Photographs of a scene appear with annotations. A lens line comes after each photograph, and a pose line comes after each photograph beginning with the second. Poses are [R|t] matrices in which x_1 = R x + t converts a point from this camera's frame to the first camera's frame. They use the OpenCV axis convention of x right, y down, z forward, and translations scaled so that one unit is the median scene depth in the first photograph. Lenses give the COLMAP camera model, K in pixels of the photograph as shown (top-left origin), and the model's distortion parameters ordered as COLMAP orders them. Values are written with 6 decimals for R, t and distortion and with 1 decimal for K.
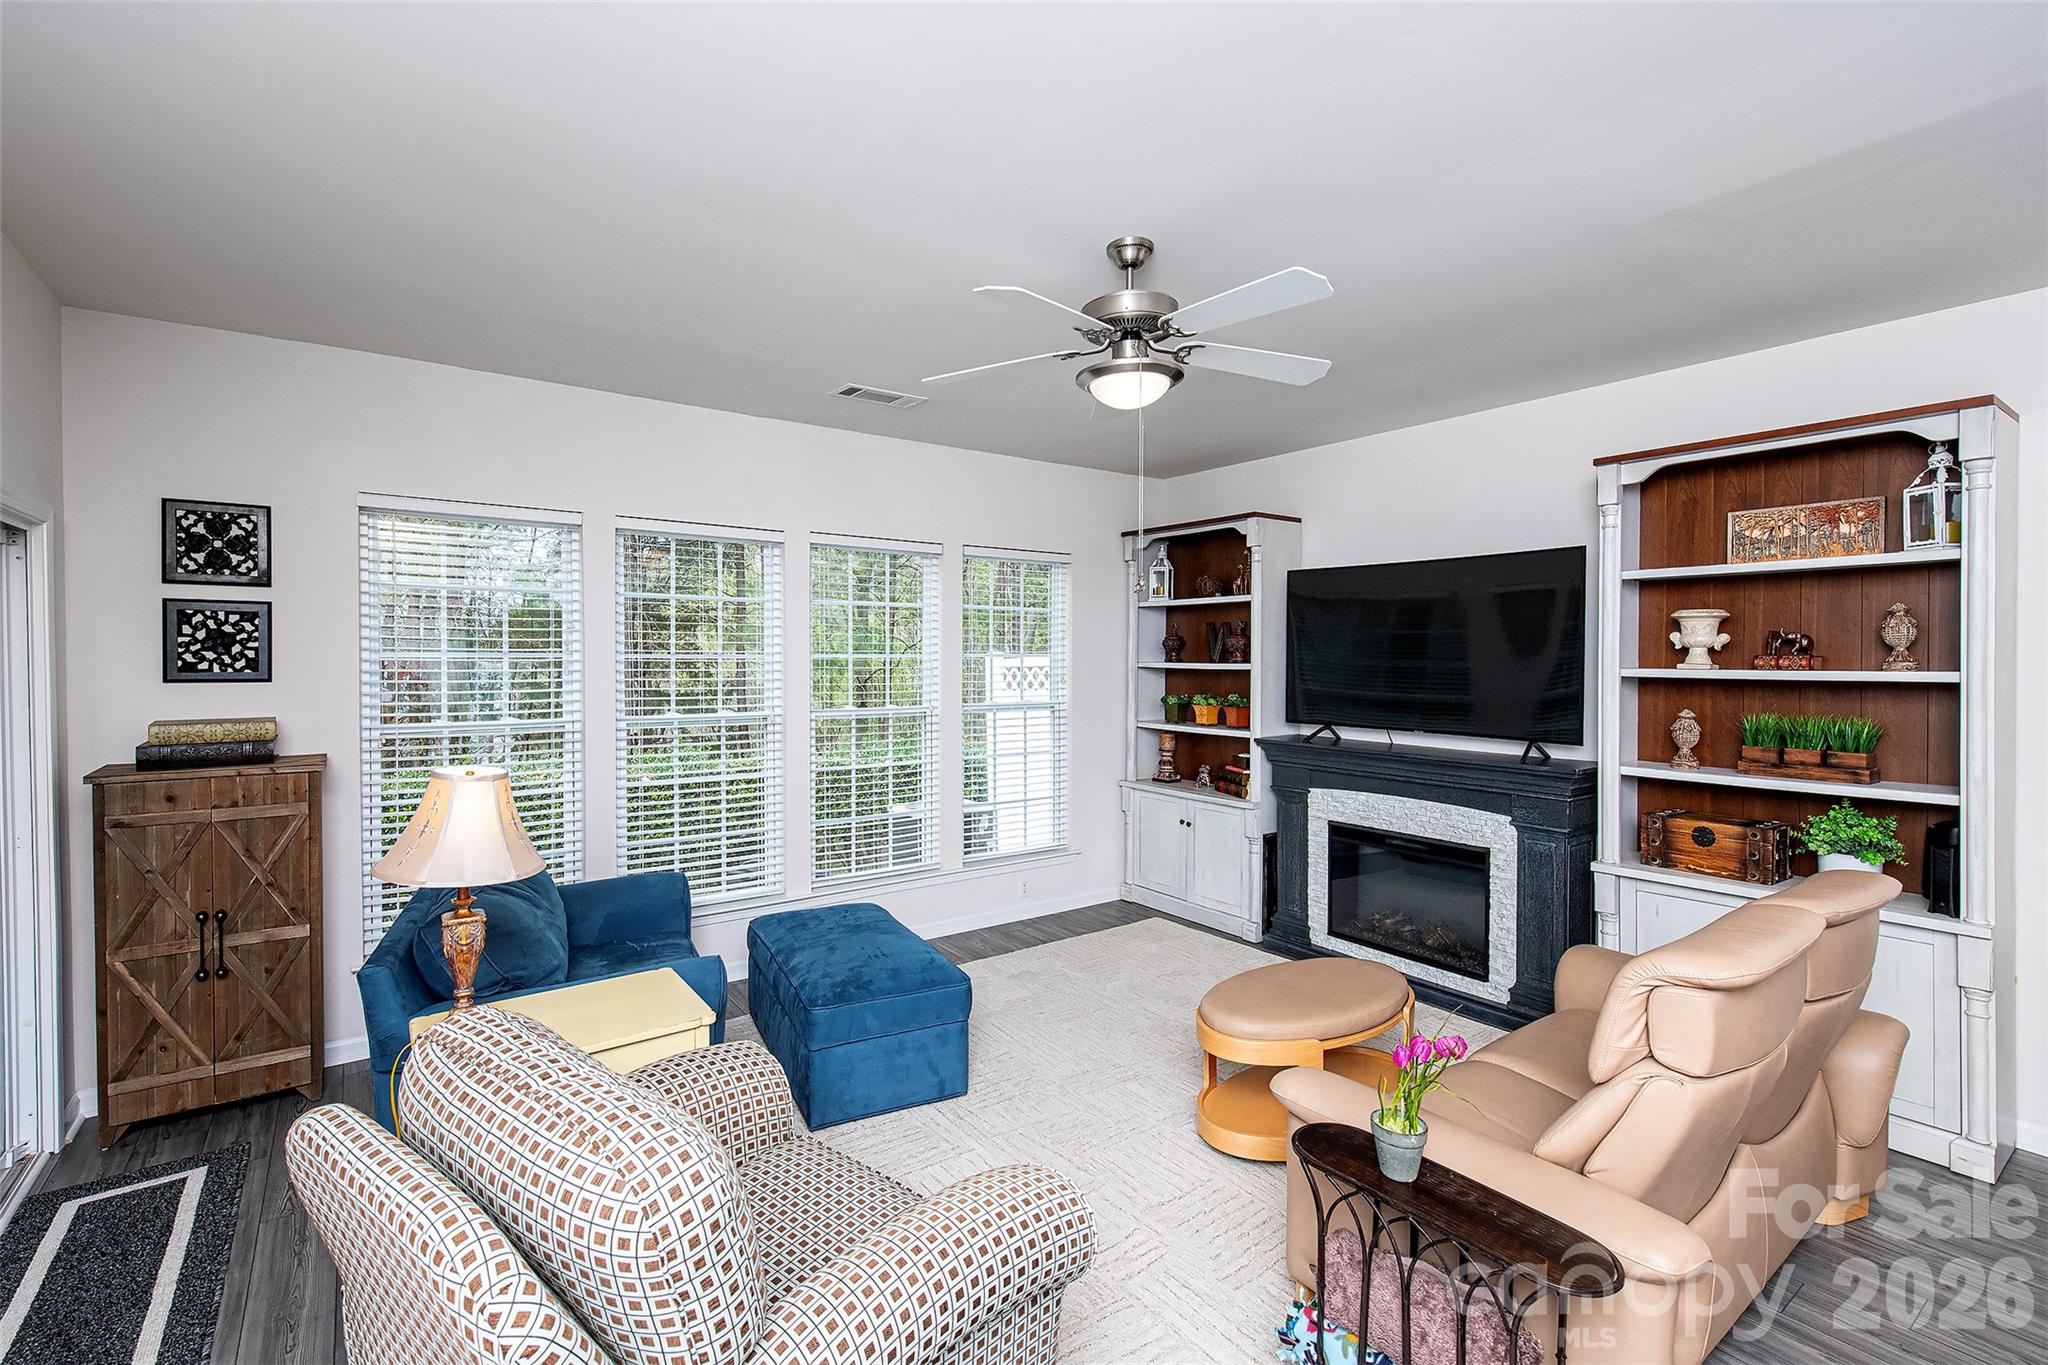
lens RADIAL K [[897.8, 0, 996.6], [0, 897.8, 671.1], [0, 0, 1]] dist [-0.000918, -0.000119]
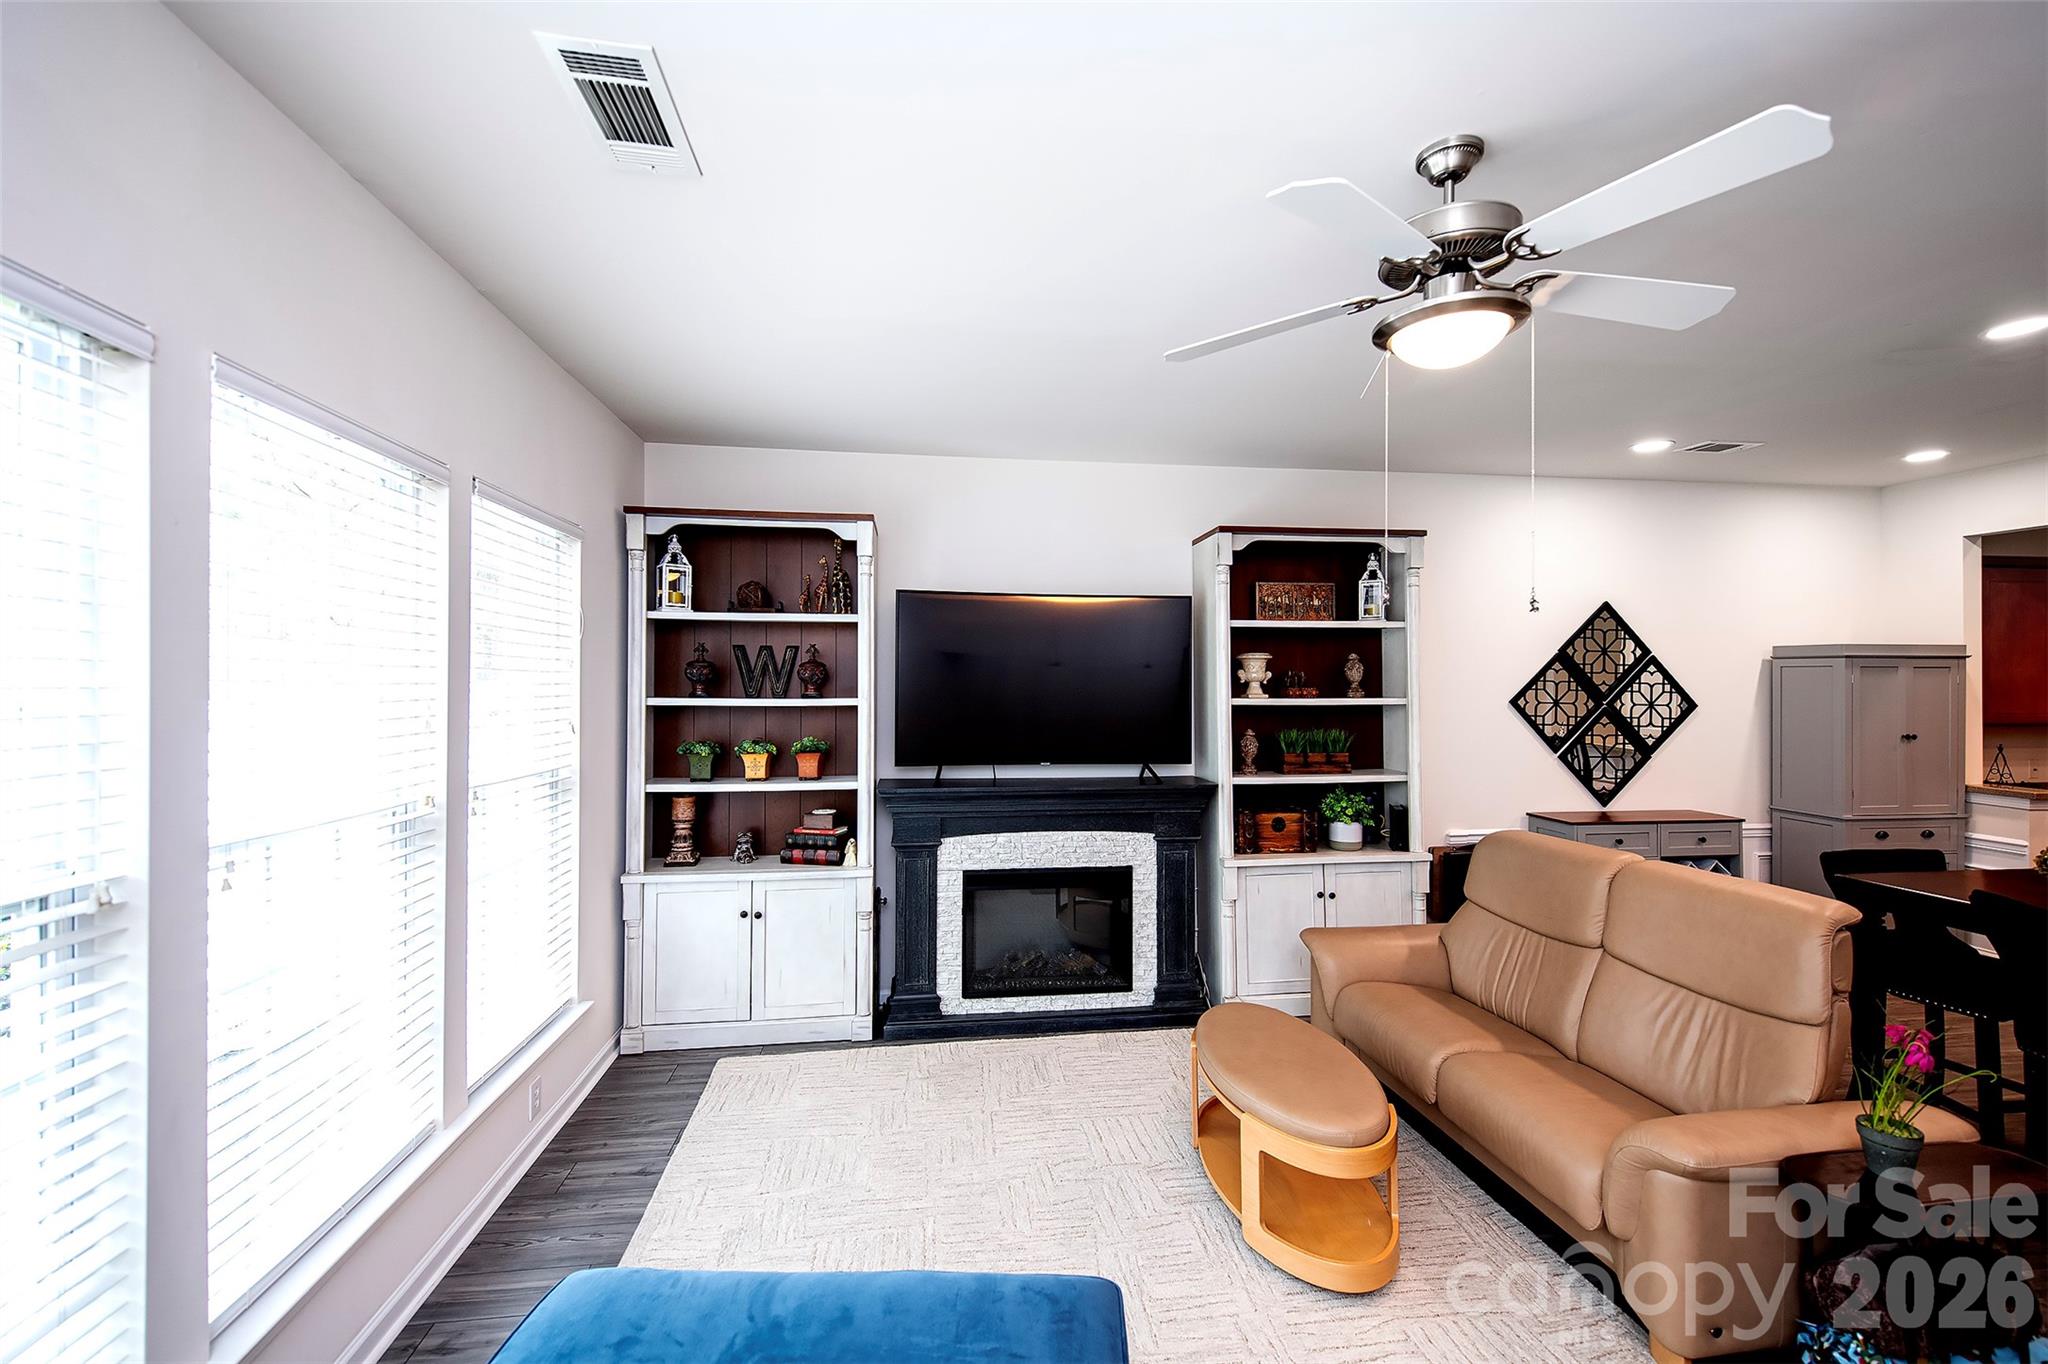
lens RADIAL K [[845.6, 0, 1027.2], [0, 845.6, 675.1], [0, 0, 1]] dist [0.020581, -0.000054]
pose [[0.460200, 0.007358, 0.887785, -0.491398], [0.015488, 0.999747, -0.016314, -0.021581], [-0.887680, 0.021258, 0.459970, 0.742485]]
